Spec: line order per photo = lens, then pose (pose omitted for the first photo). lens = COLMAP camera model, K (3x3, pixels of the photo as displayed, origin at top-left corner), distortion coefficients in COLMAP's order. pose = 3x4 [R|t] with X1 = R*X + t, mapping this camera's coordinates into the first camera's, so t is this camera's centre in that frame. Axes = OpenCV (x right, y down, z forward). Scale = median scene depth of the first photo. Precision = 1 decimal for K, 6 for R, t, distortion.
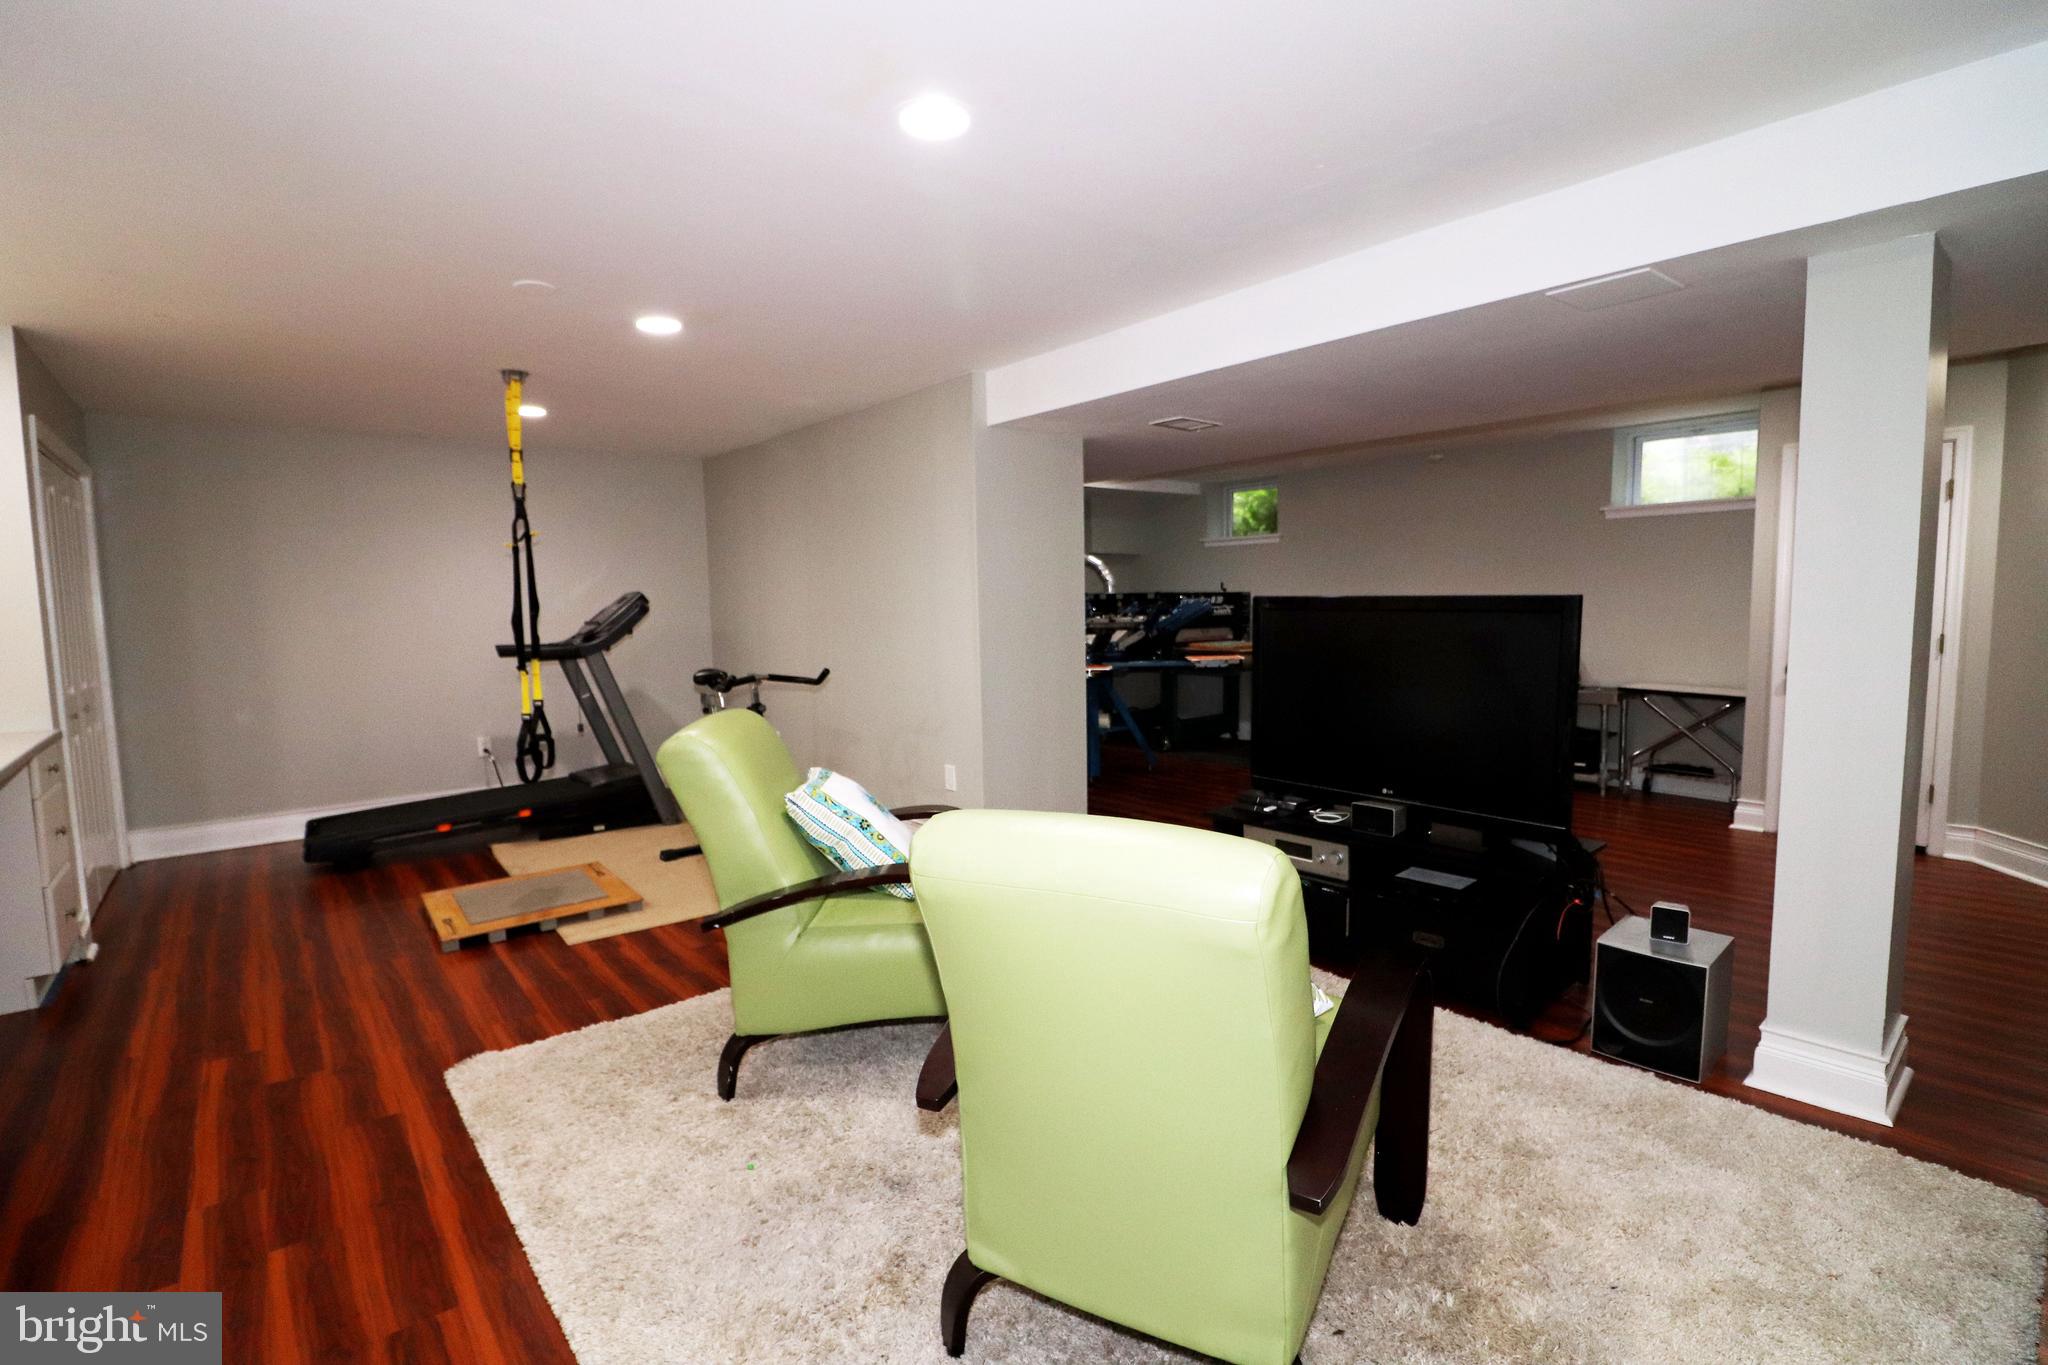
lens RADIAL K [[945.7, 0, 1014.4], [0, 945.7, 690.8], [0, 0, 1]] dist [-0.009806, -0.003473]
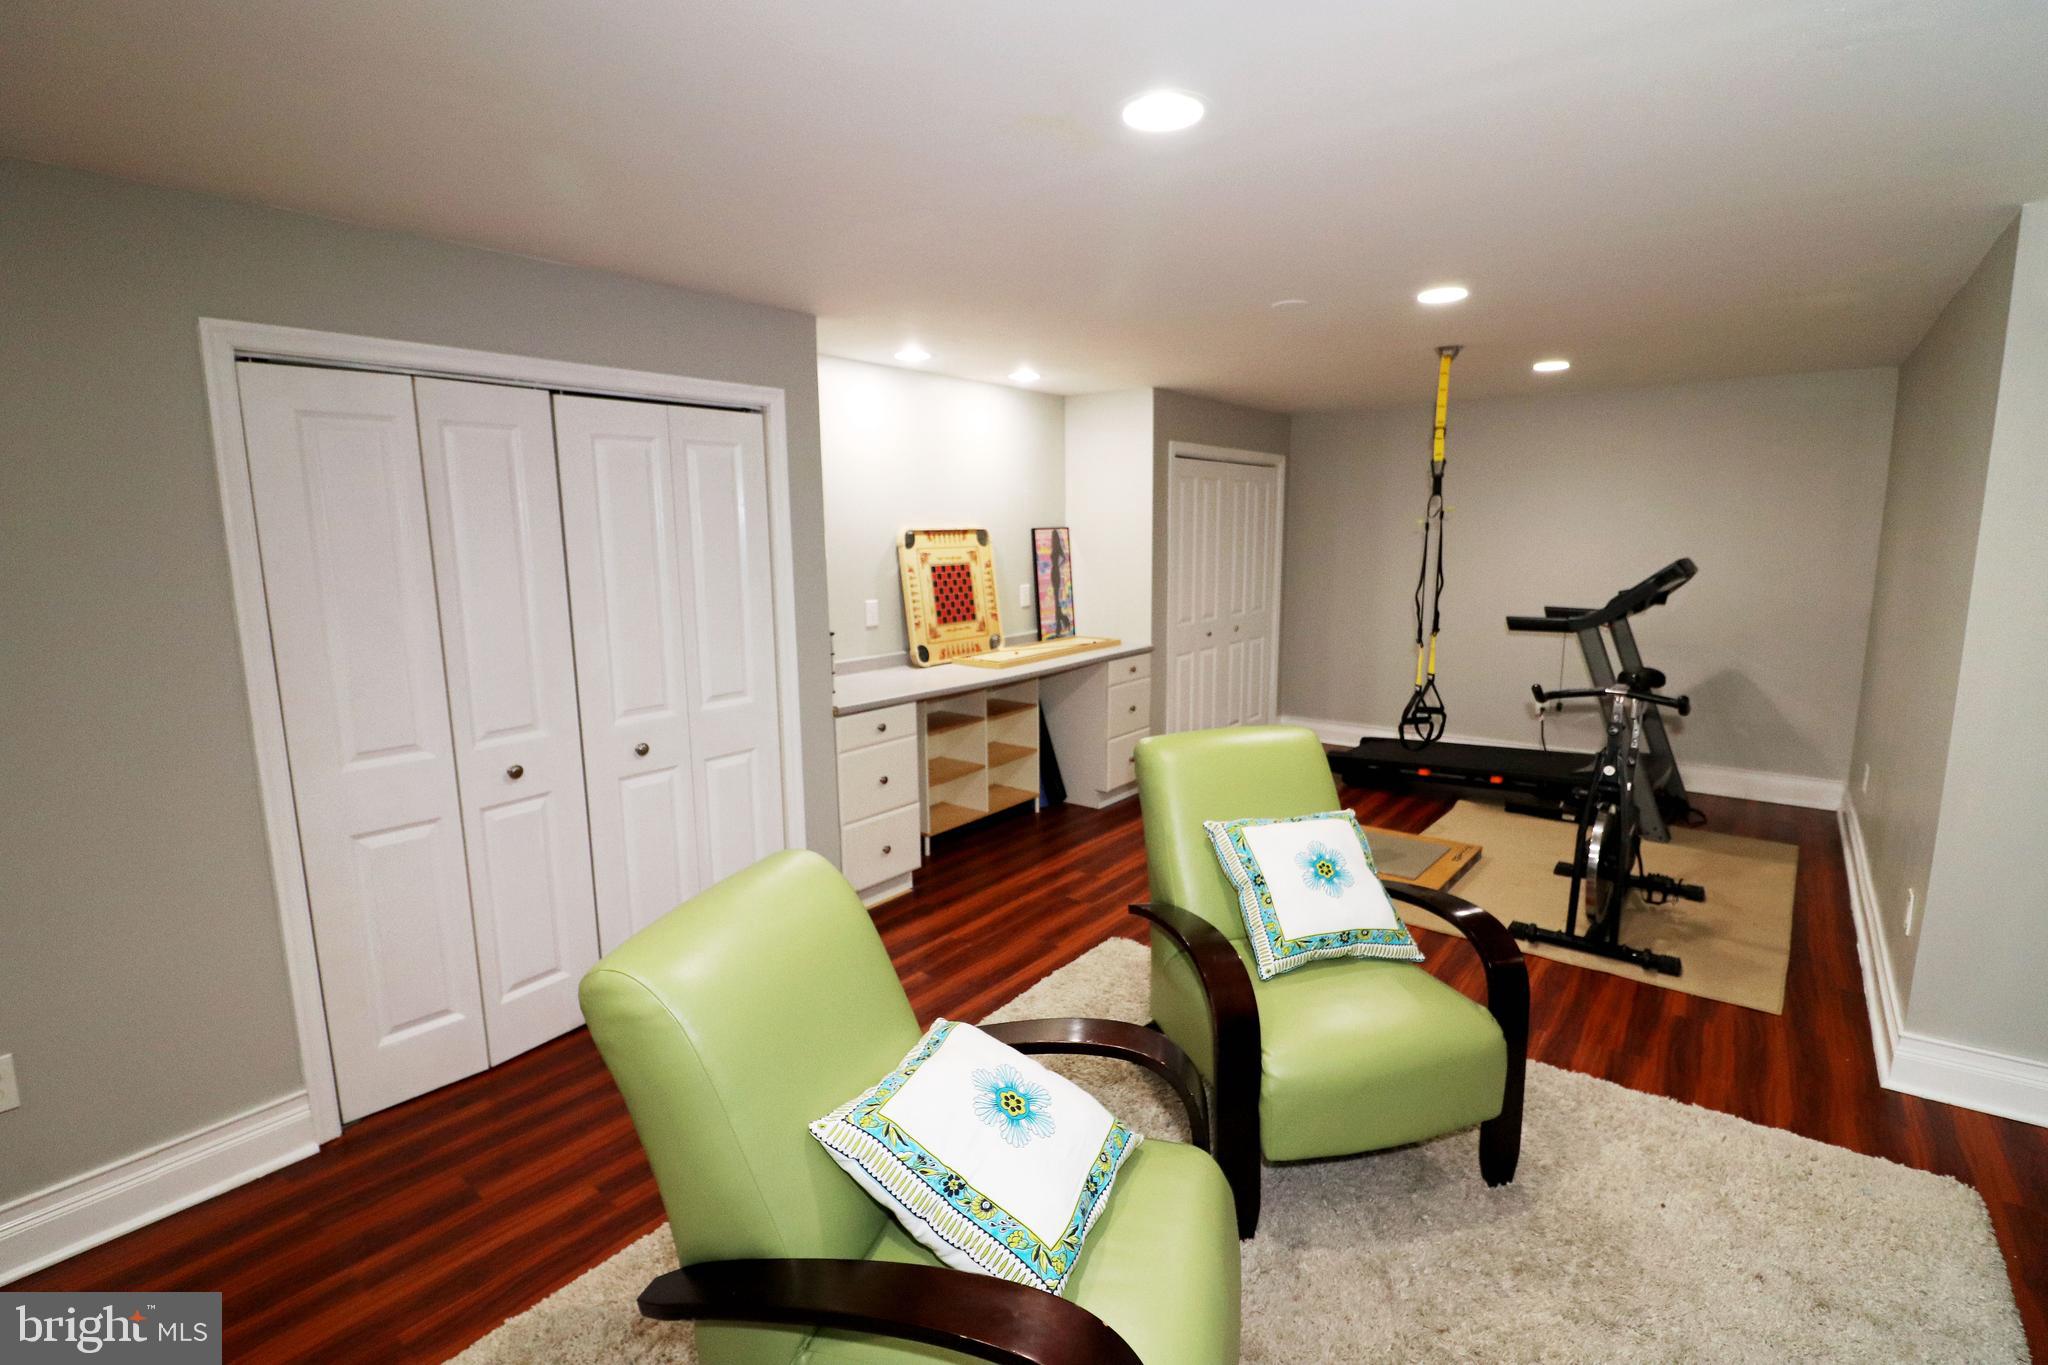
lens RADIAL K [[945.7, 0, 1009.7], [0, 945.7, 679.4], [0, 0, 1]] dist [-0.009806, -0.003473]
pose [[0.176646, 0.157724, -0.971555, 0.415343], [-0.069501, 0.986612, 0.147532, -0.104699], [0.981818, 0.041463, 0.185243, 0.367215]]
